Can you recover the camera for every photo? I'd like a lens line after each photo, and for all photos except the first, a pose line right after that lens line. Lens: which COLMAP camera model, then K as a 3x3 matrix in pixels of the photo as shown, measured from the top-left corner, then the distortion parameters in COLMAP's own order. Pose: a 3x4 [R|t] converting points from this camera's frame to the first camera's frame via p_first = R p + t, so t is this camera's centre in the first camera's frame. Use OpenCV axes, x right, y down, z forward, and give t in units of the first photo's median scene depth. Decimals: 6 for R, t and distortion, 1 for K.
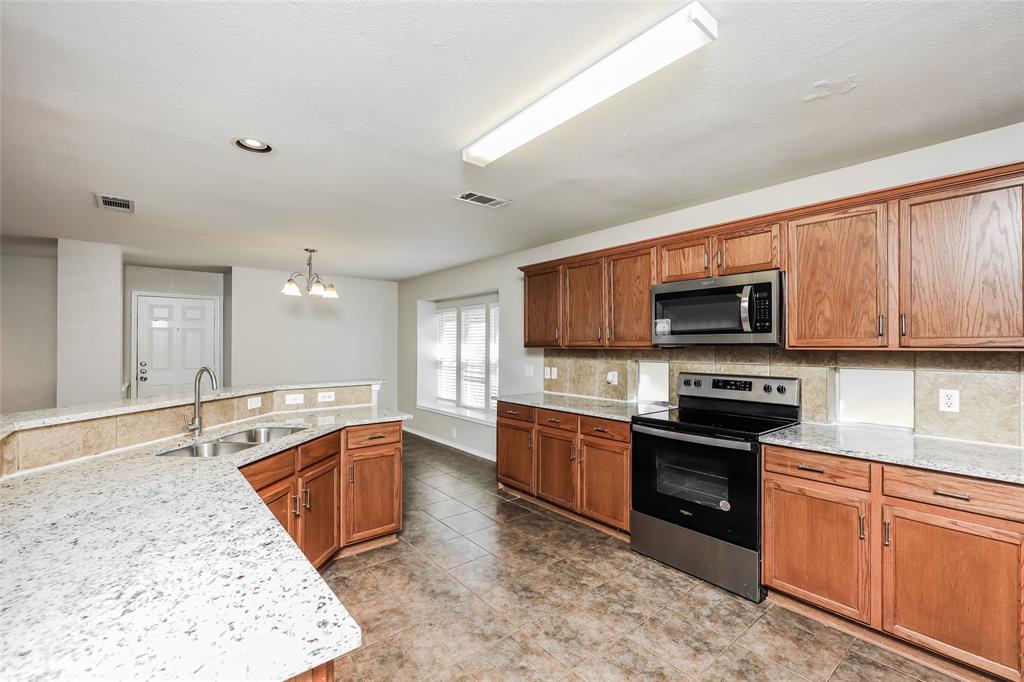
lens RADIAL K [[438.0, 0, 512.0], [0, 438.0, 341.0], [0, 0, 1]] dist [0.000920, -0.000021]
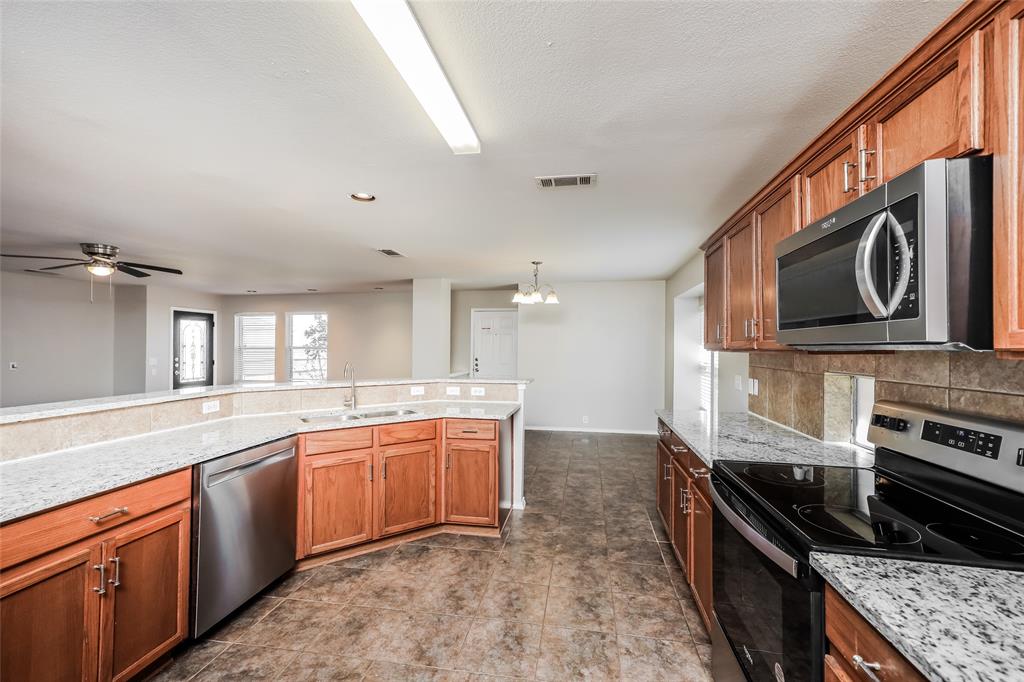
lens RADIAL K [[426.7, 0, 512.0], [0, 426.7, 341.0], [0, 0, 1]] dist [0.019002, 0.000012]
pose [[0.659799, -0.007416, -0.751406, 0.540687], [0.003101, 0.999970, -0.007147, 0.004247], [0.751436, 0.002385, 0.659802, 0.374243]]
